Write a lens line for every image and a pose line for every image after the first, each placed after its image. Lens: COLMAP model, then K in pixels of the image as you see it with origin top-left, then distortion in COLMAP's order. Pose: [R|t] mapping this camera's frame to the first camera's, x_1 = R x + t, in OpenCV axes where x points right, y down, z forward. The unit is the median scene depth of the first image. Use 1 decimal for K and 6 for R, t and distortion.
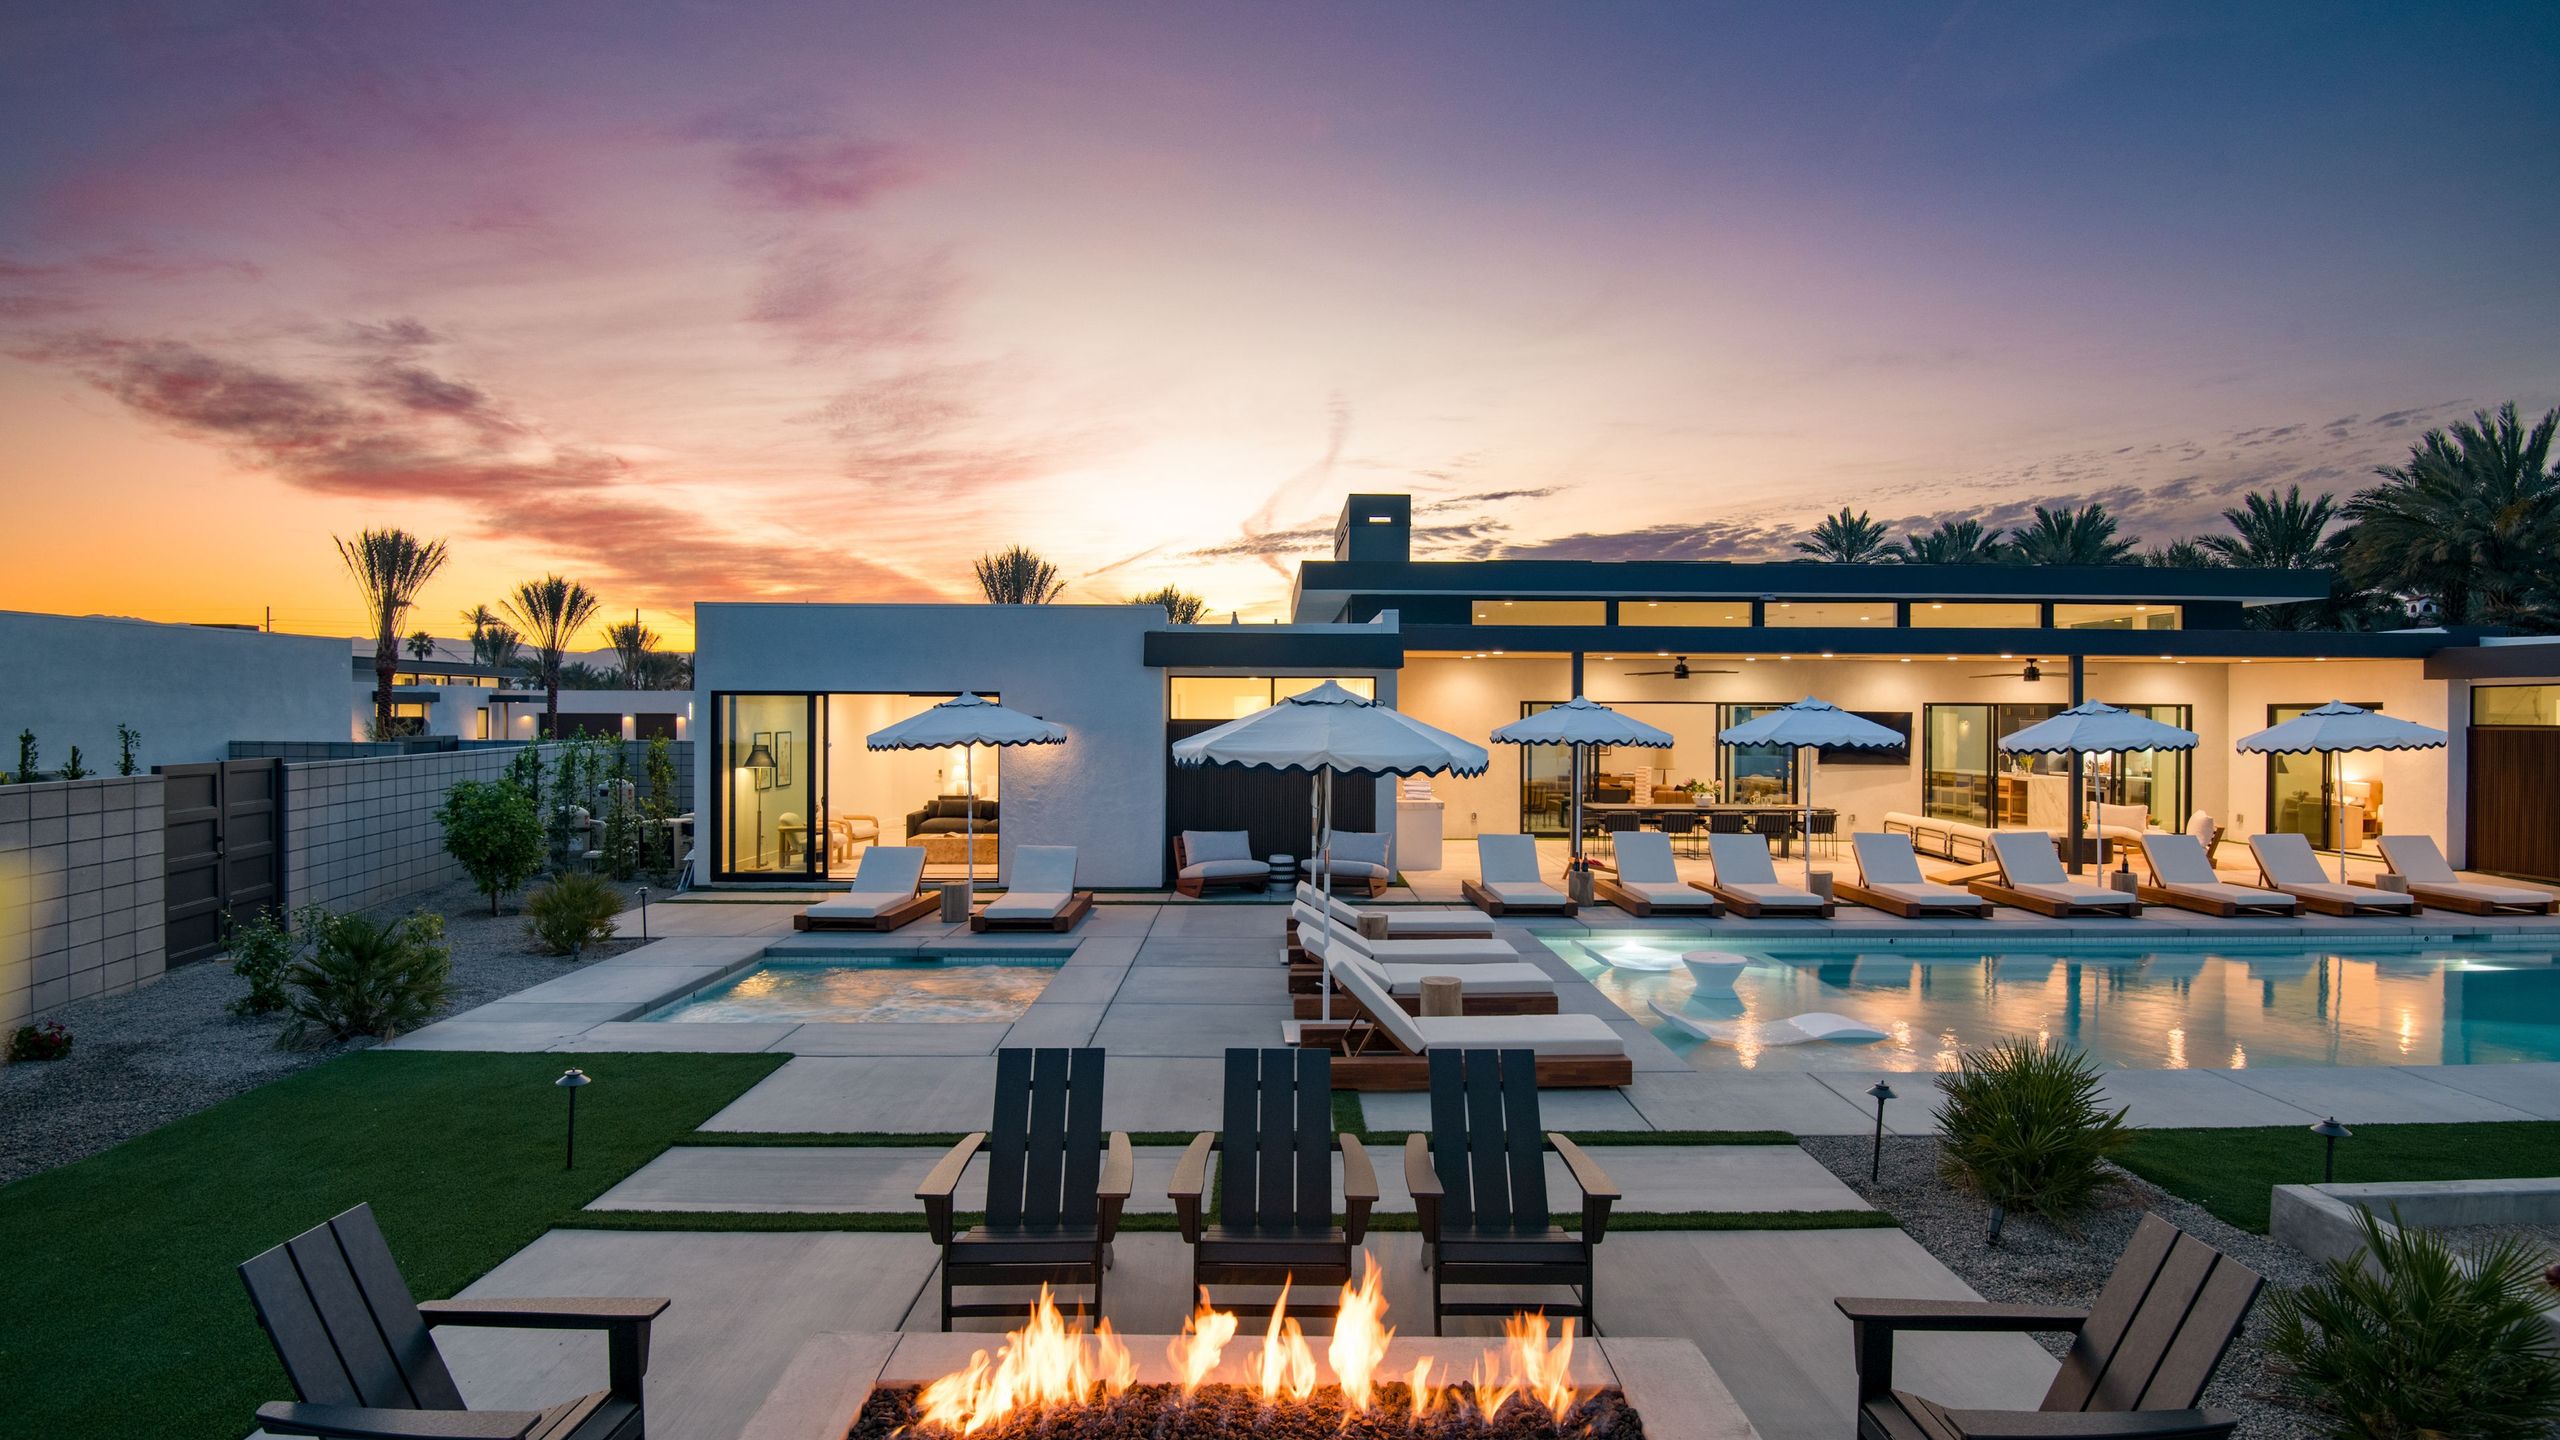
lens RADIAL K [[1271.0, 0, 1299.1], [0, 1271.0, 726.9], [0, 0, 1]] dist [-0.022233, -0.005148]
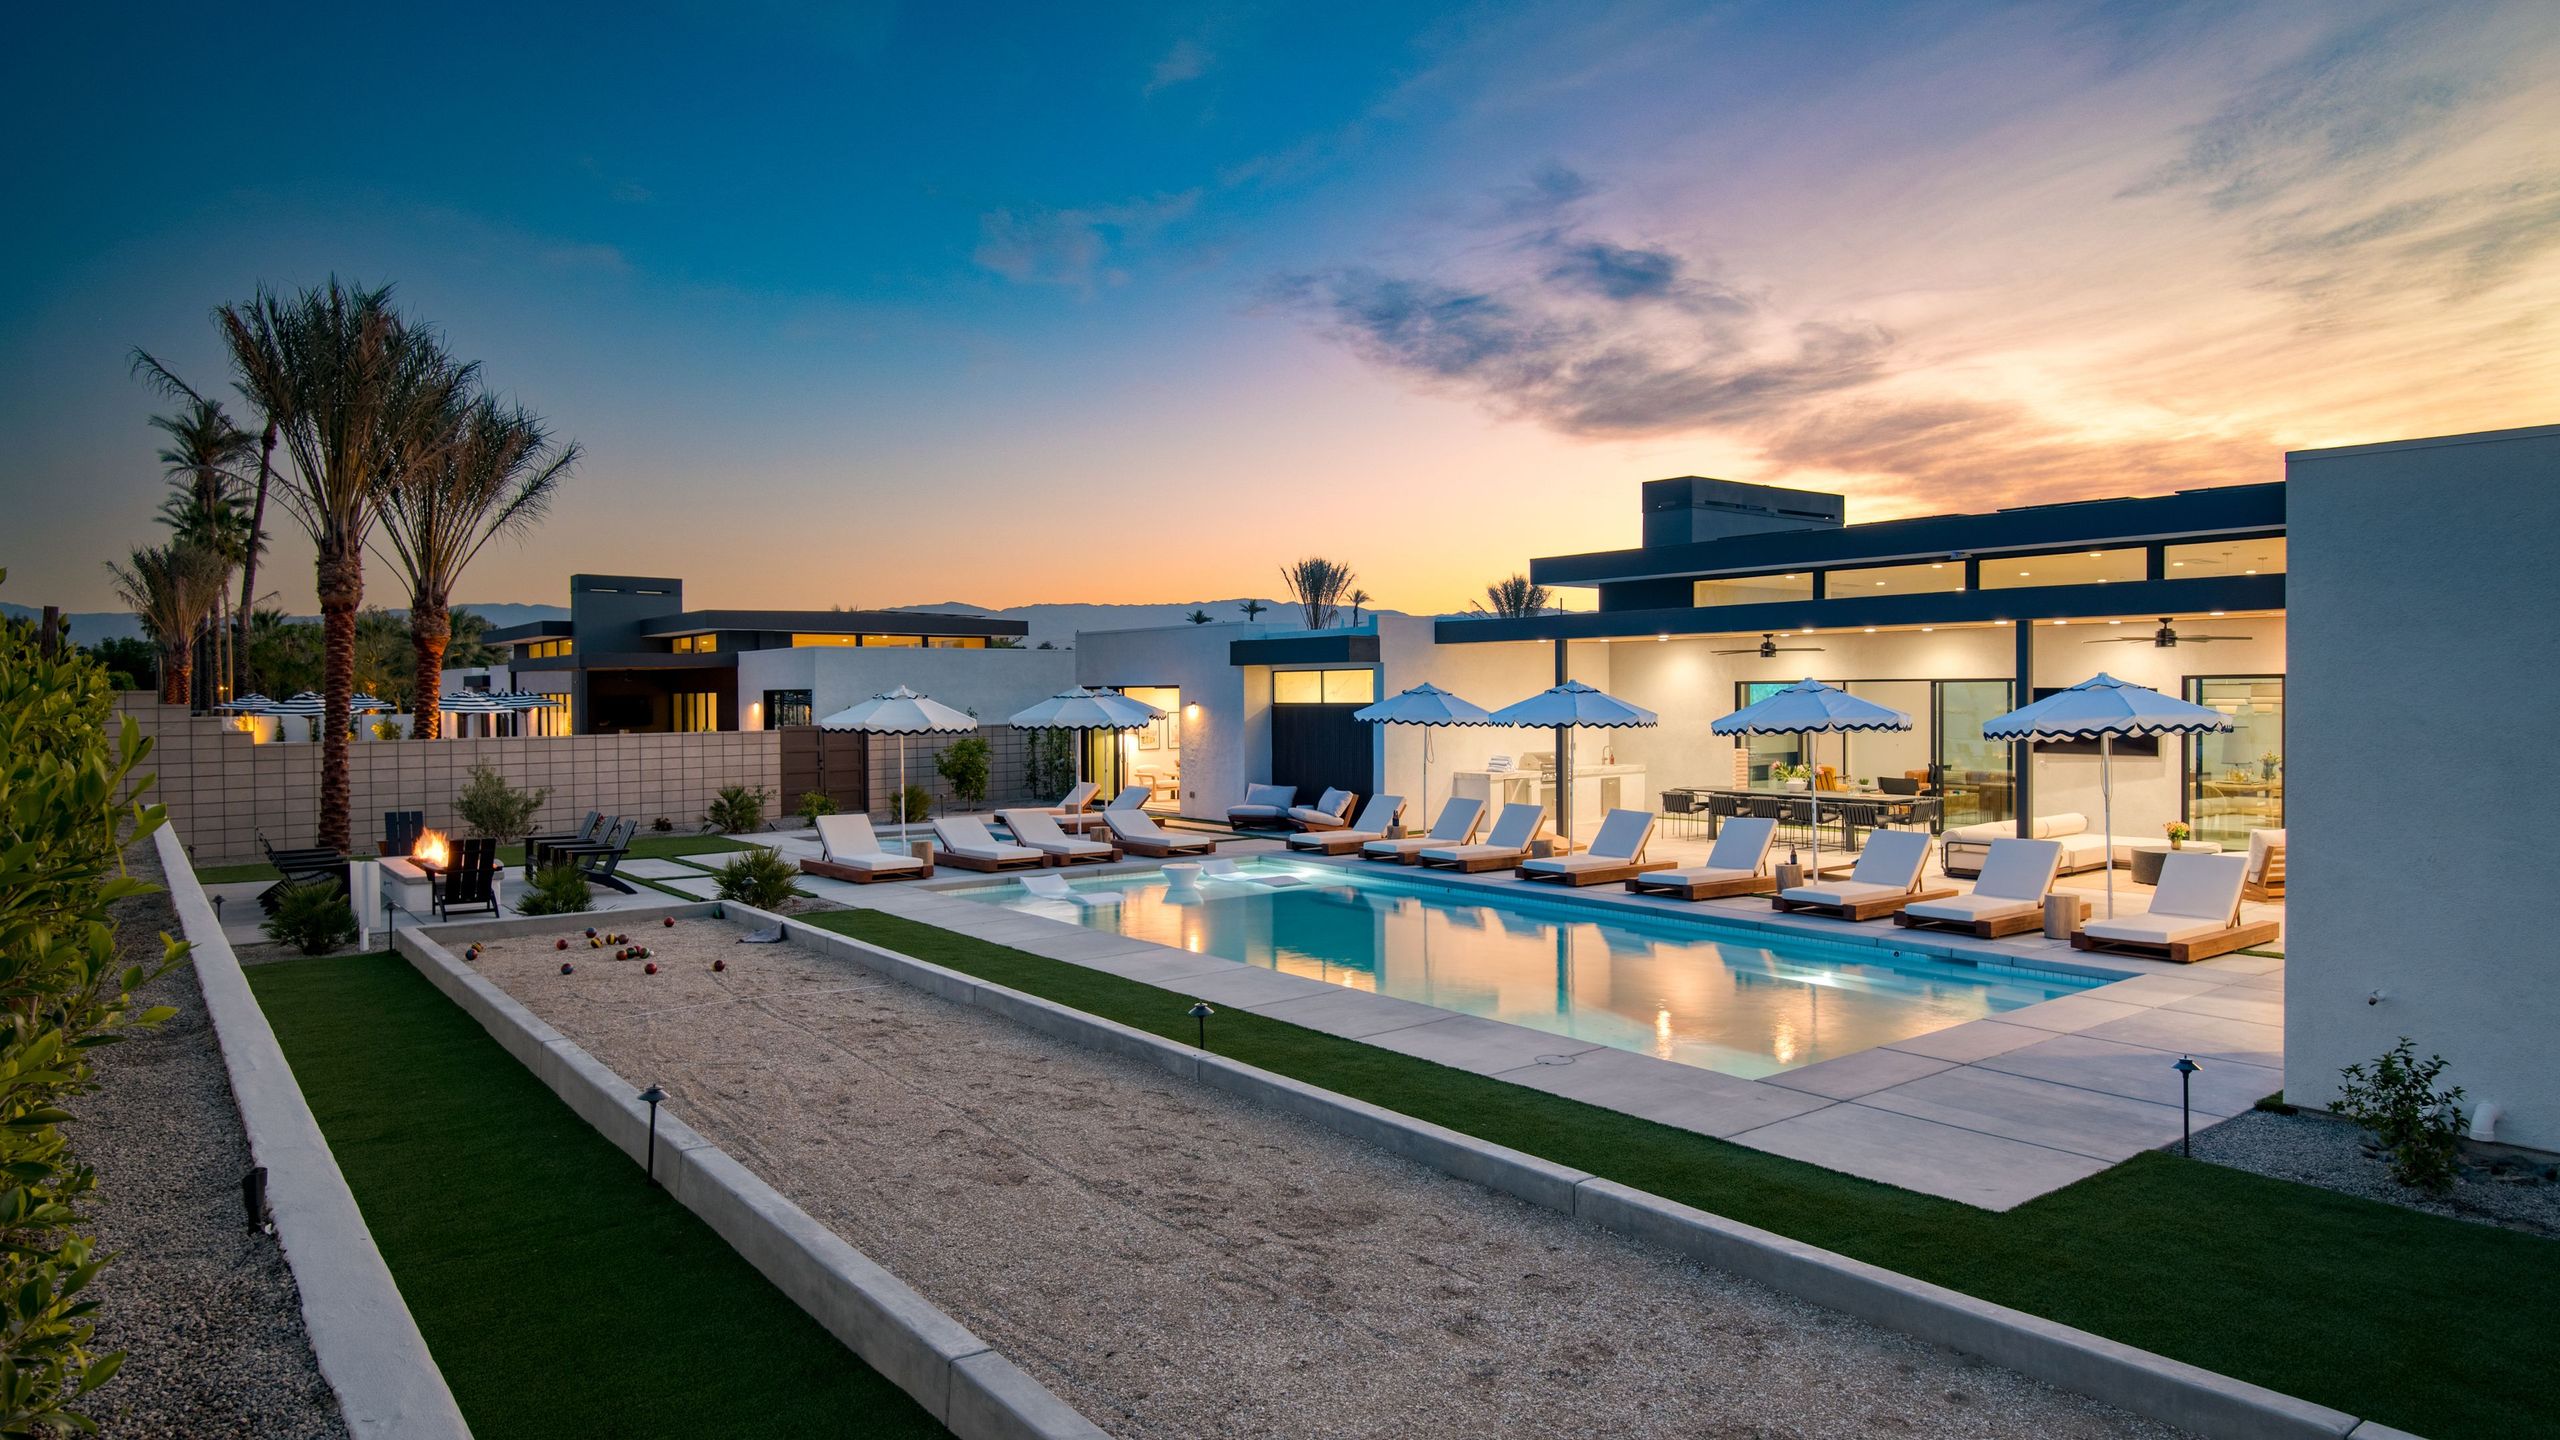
lens RADIAL K [[1550.7, 0, 1277.5], [0, 1550.7, 706.8], [0, 0, 1]] dist [0.000249, -0.000353]
pose [[0.593049, -0.002200, -0.805164, 0.938048], [-0.001625, 0.999991, -0.003929, 0.003745], [0.805165, 0.003638, 0.593040, 0.015719]]
